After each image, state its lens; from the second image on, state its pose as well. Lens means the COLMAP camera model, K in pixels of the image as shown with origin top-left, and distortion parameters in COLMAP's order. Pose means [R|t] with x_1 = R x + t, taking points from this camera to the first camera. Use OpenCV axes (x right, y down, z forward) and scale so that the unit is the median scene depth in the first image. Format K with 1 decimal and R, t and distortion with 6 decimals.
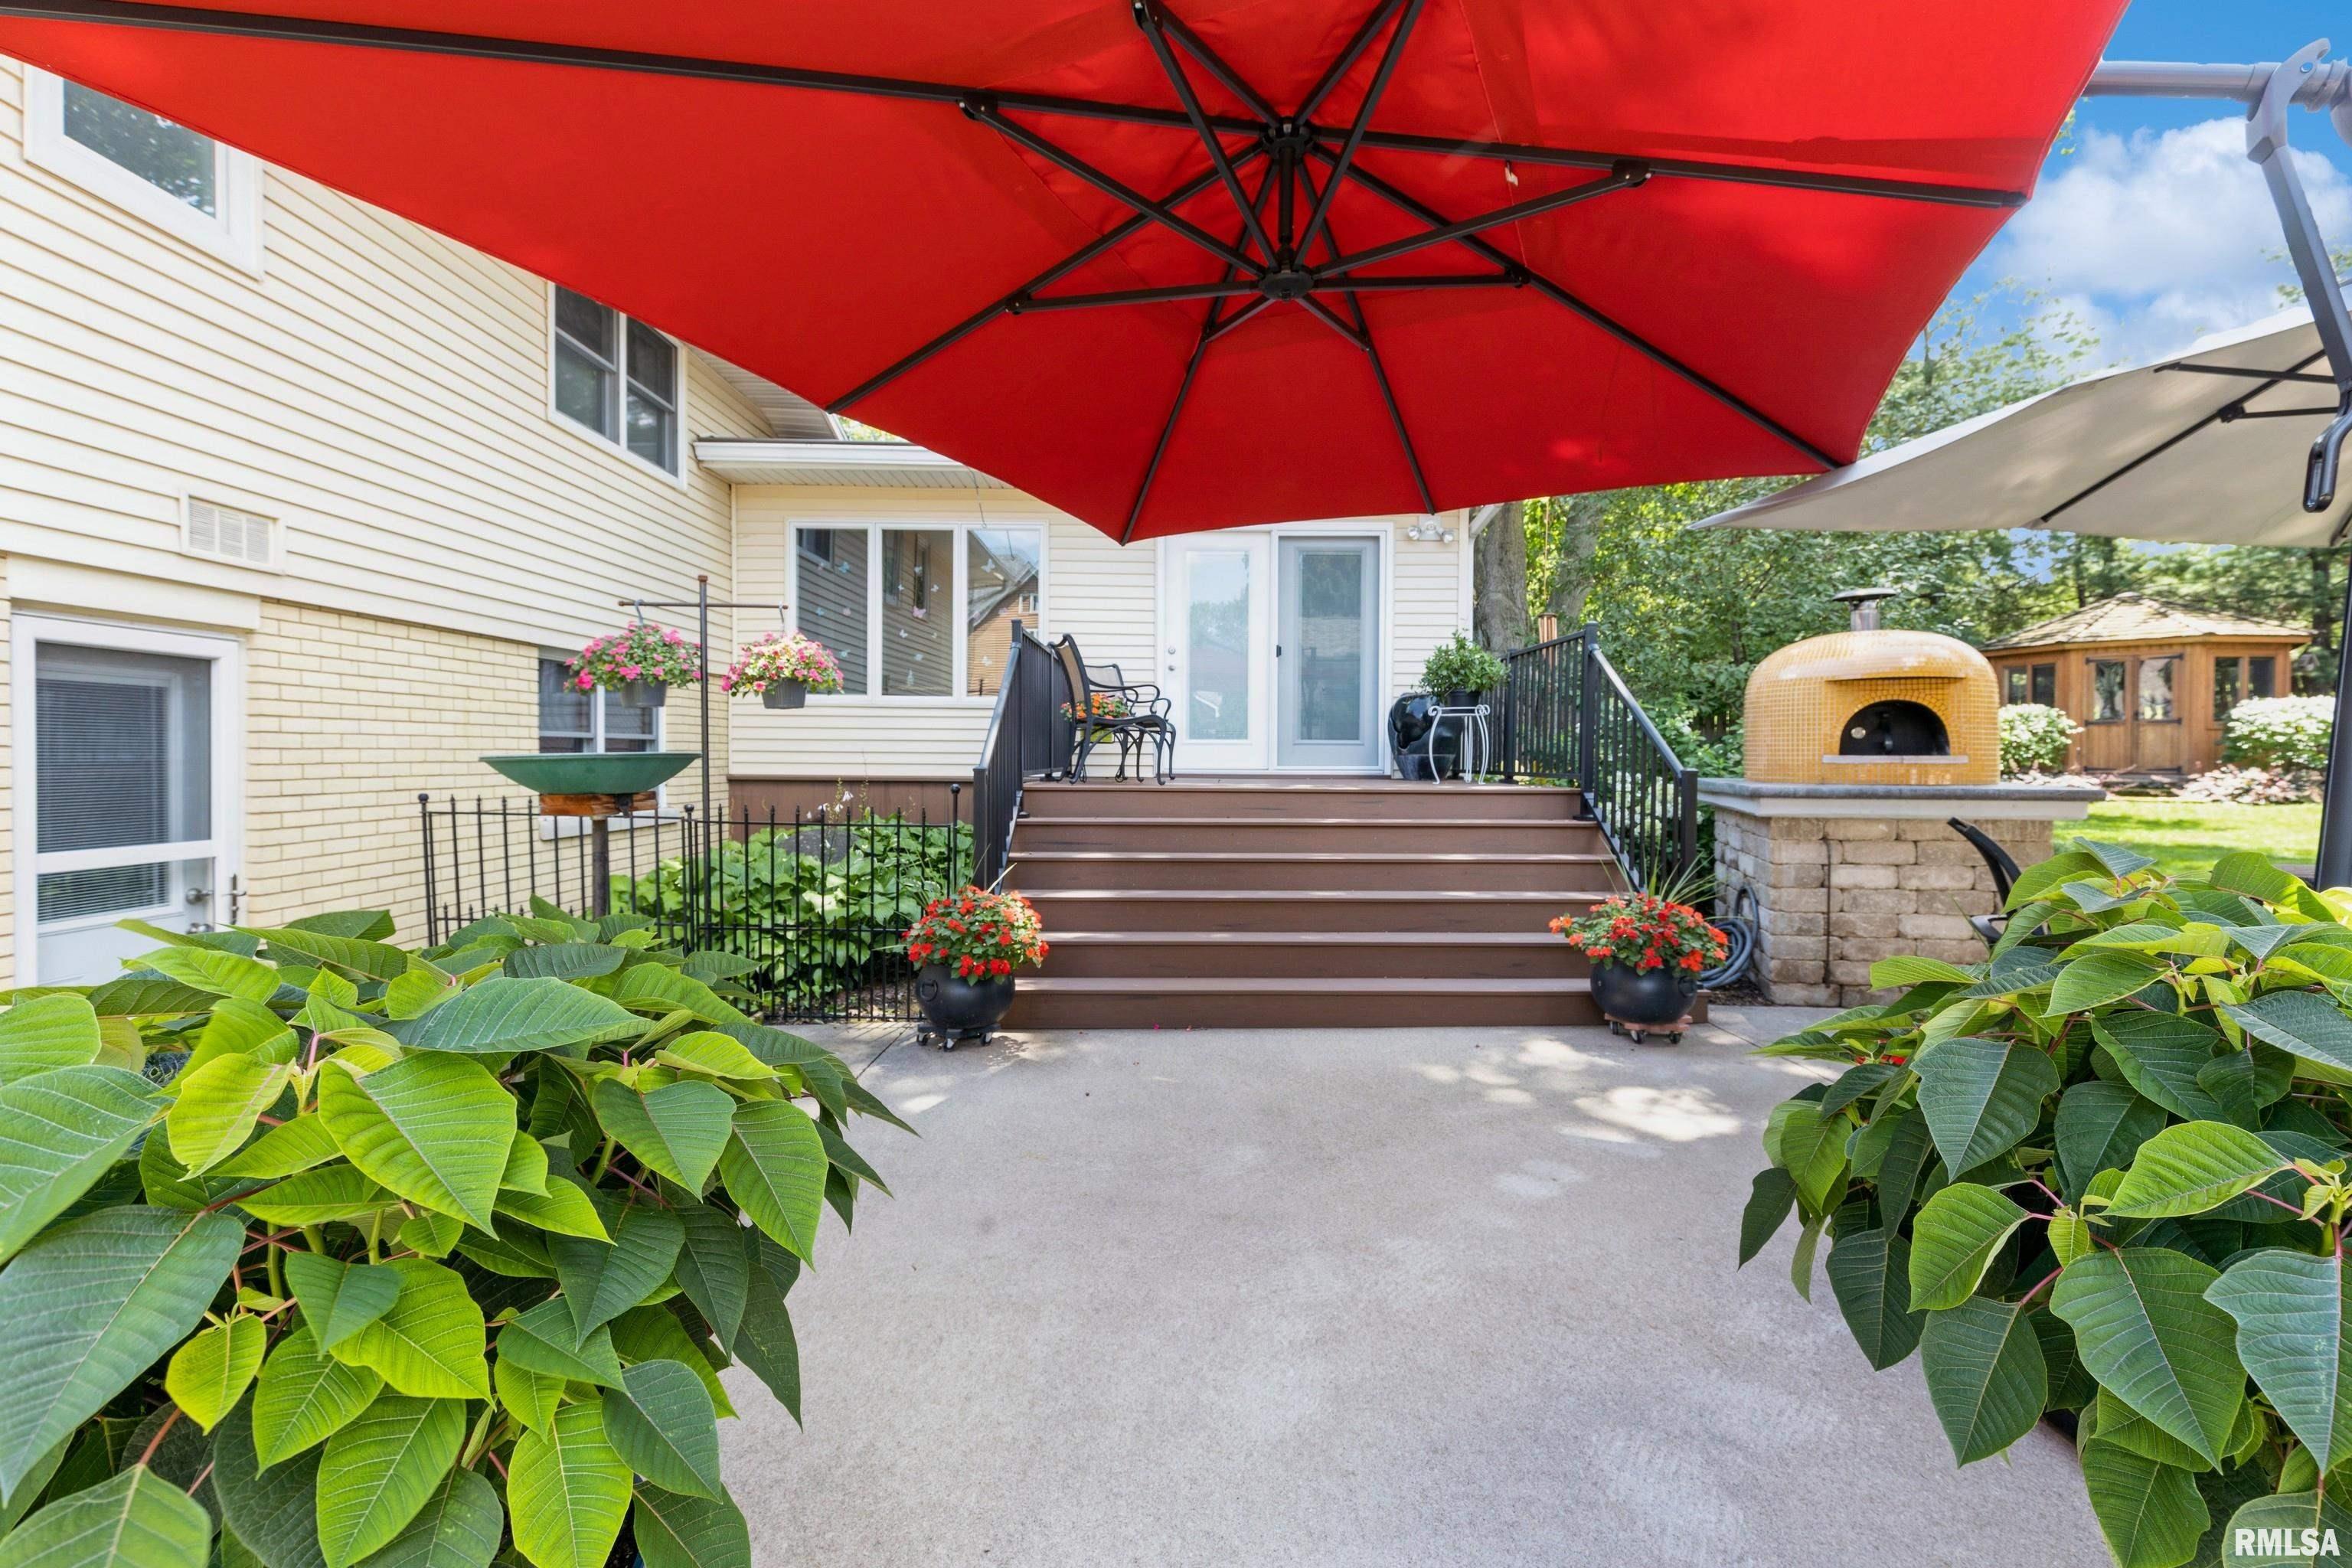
lens RADIAL K [[1058.8, 0, 1179.5], [0, 1058.8, 774.1], [0, 0, 1]] dist [0.005124, -0.001085]
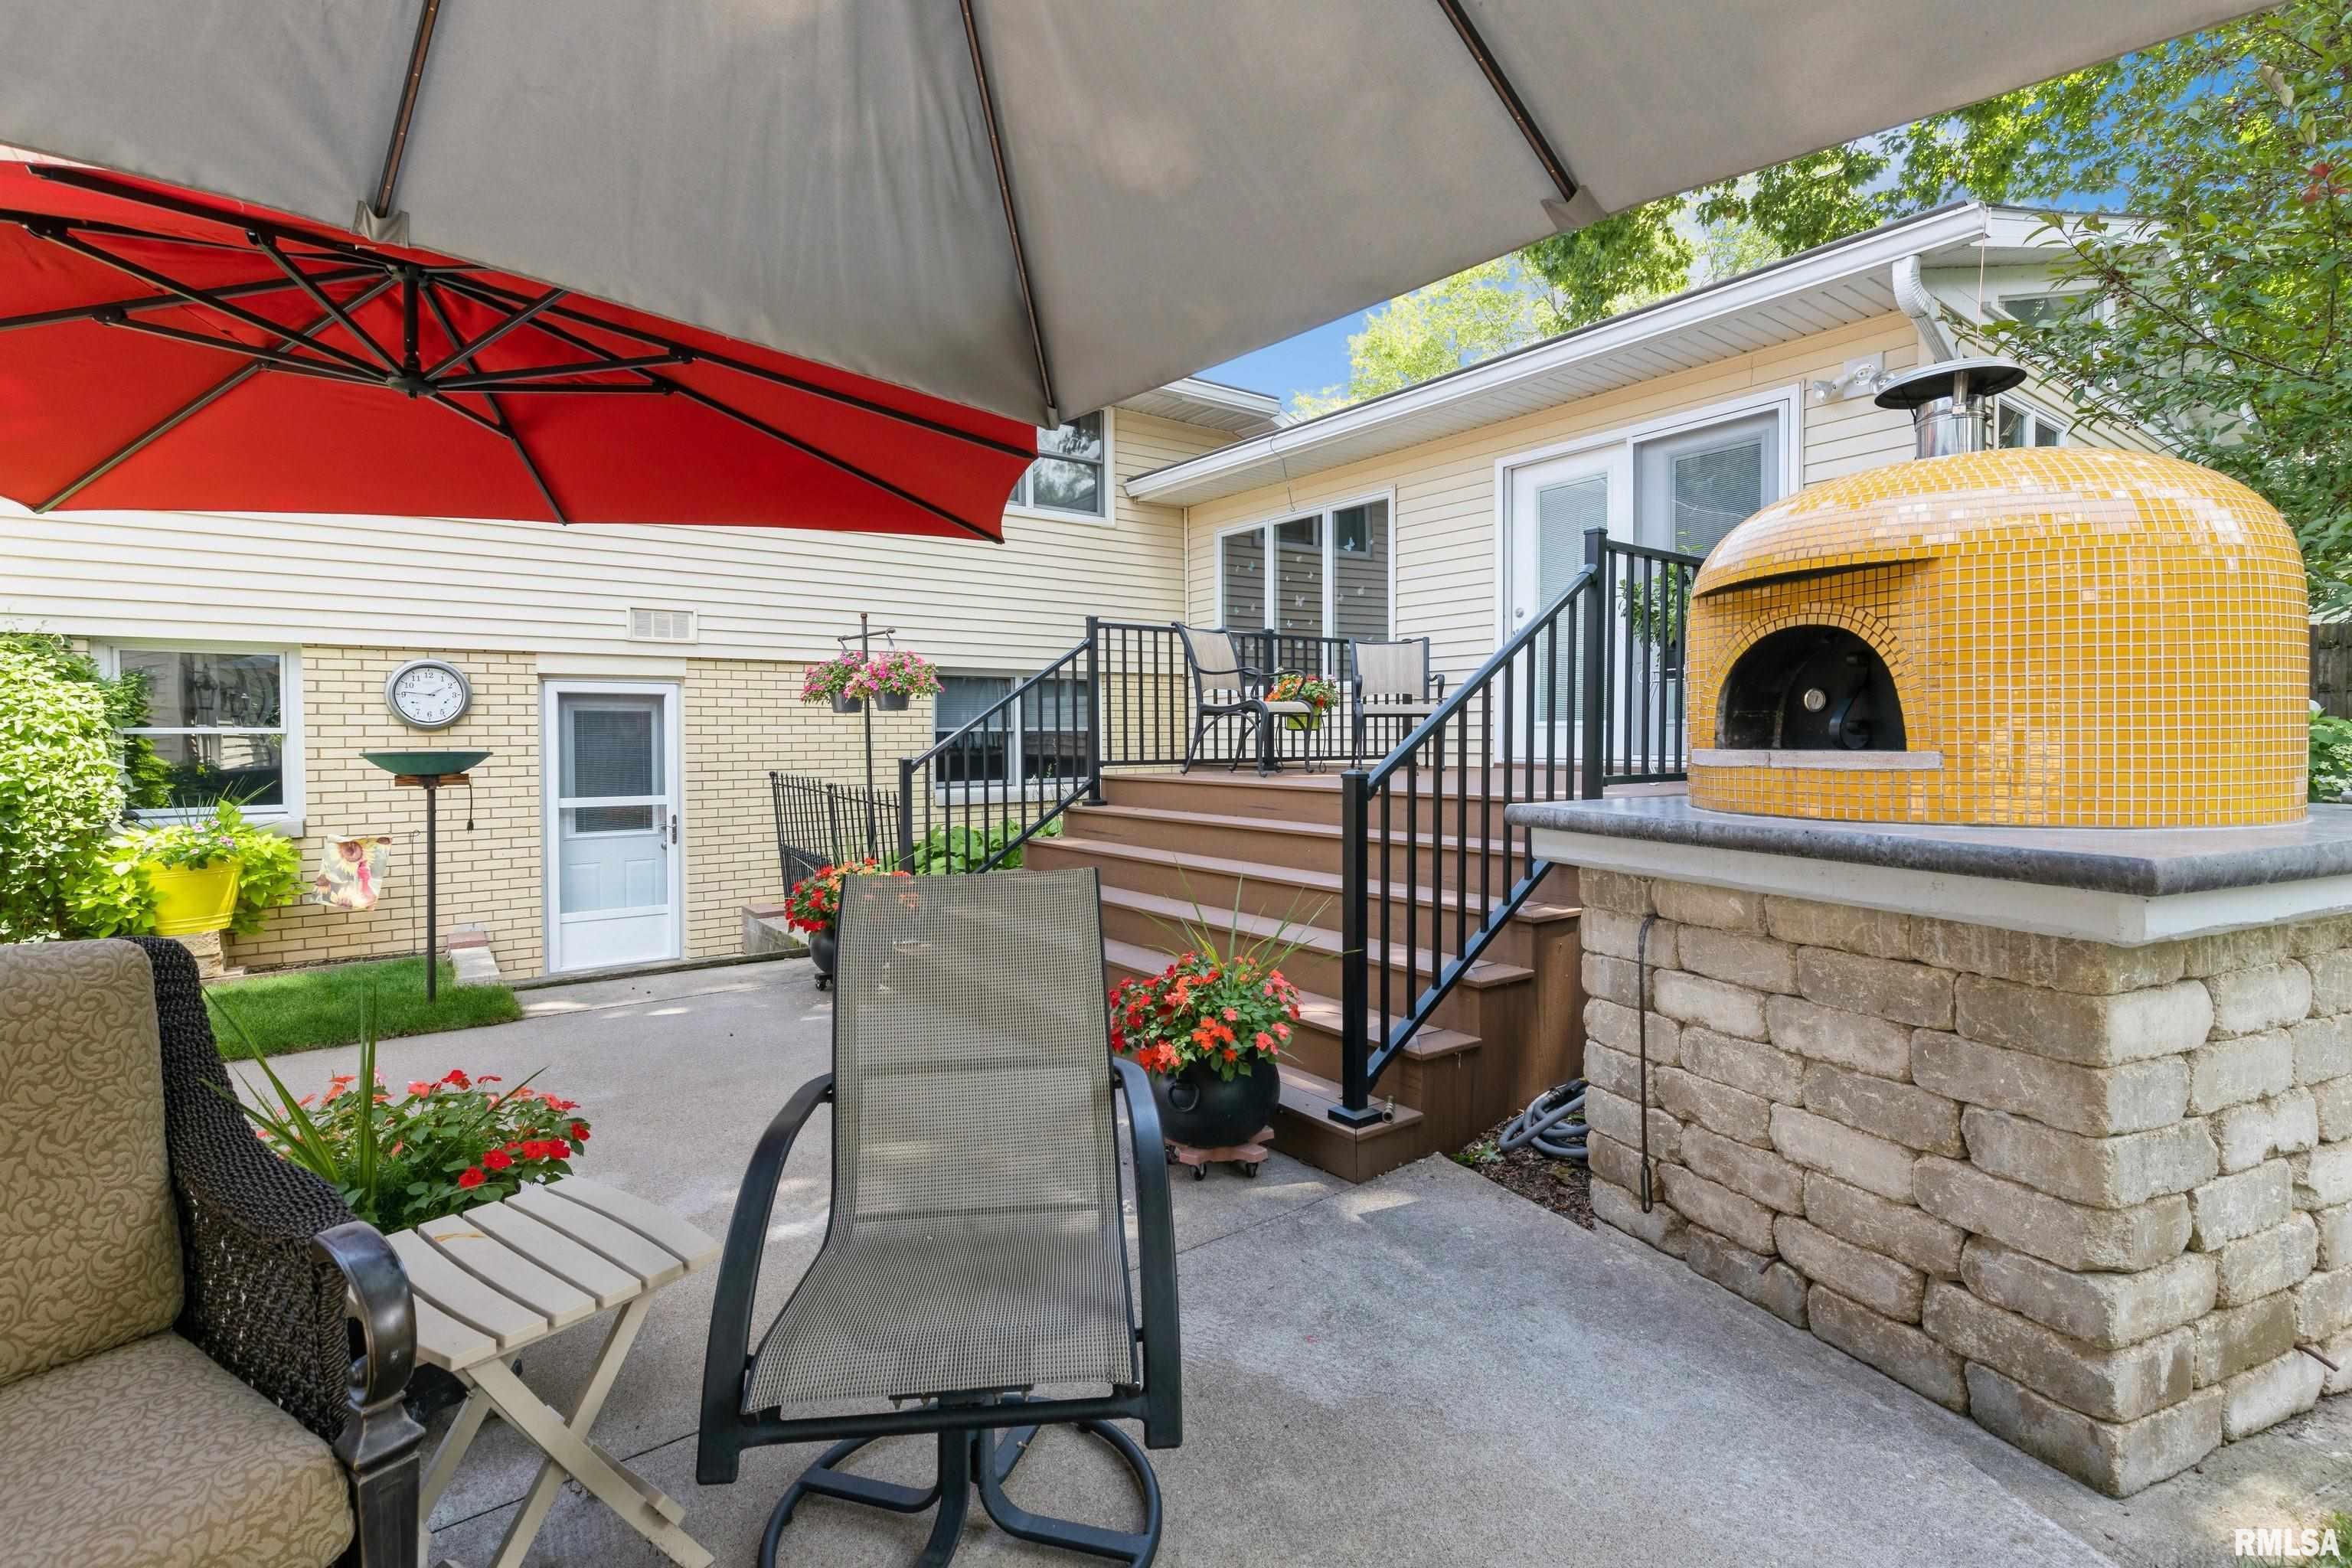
lens RADIAL K [[1058.8, 0, 1176.7], [0, 1058.8, 775.6], [0, 0, 1]] dist [0.005124, -0.001085]
pose [[0.594125, 0.022566, -0.804056, 0.919140], [-0.005031, 0.999691, 0.024339, -0.017355], [0.804357, -0.010416, 0.594055, 0.545627]]
